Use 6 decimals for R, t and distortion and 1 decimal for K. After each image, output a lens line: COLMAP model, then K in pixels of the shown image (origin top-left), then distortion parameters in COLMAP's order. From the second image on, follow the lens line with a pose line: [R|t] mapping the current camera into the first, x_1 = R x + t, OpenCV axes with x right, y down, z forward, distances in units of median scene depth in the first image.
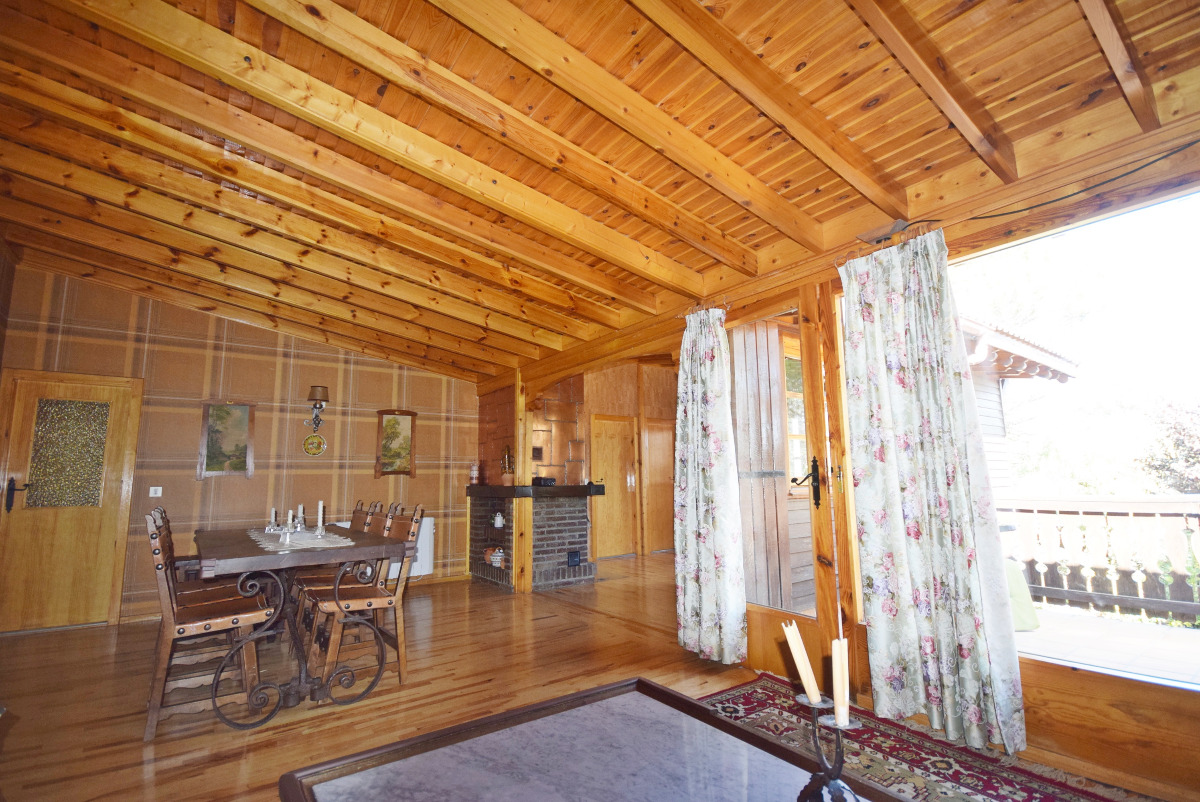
lens RADIAL K [[537.4, 0, 606.6], [0, 537.4, 398.2], [0, 0, 1]] dist [-0.002671, -0.000158]
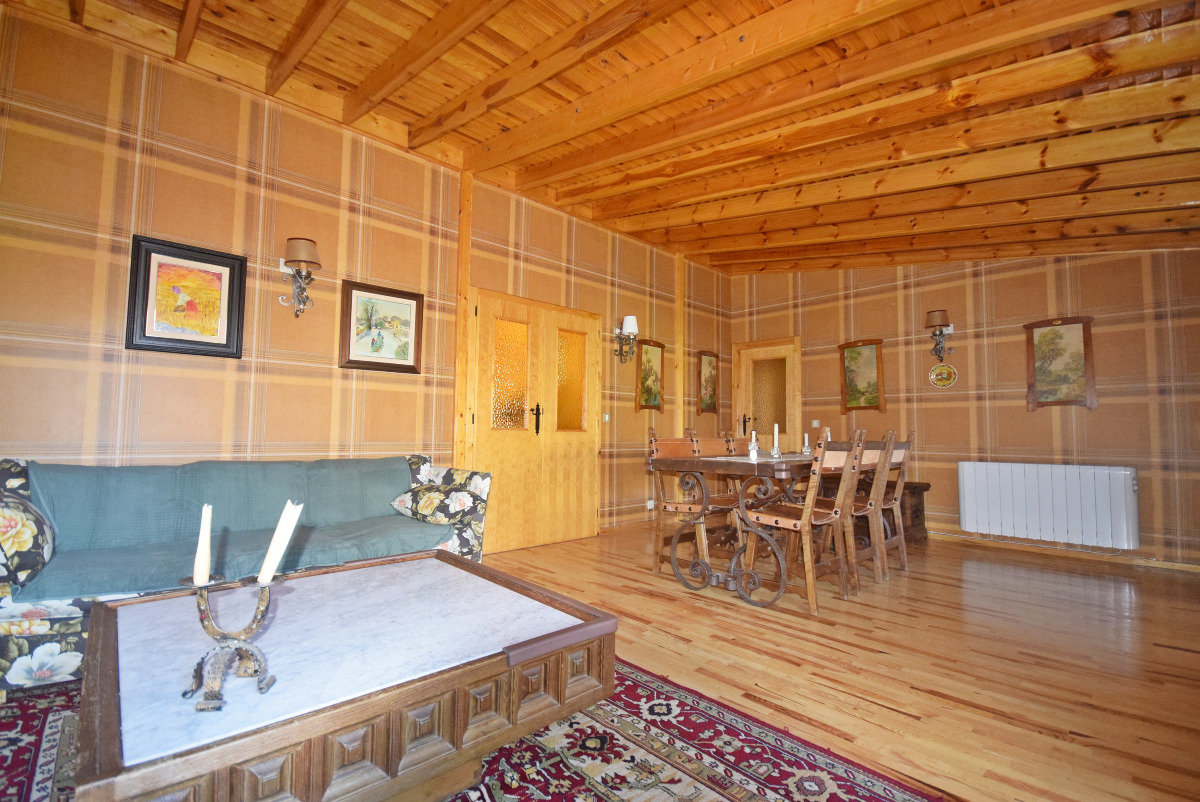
lens RADIAL K [[537.4, 0, 603.2], [0, 537.4, 399.6], [0, 0, 1]] dist [-0.002671, -0.000158]
pose [[0.113487, -0.046028, -0.992473, 0.299401], [0.136777, 0.990139, -0.030280, 0.077751], [0.984080, -0.132312, 0.118663, 0.325021]]
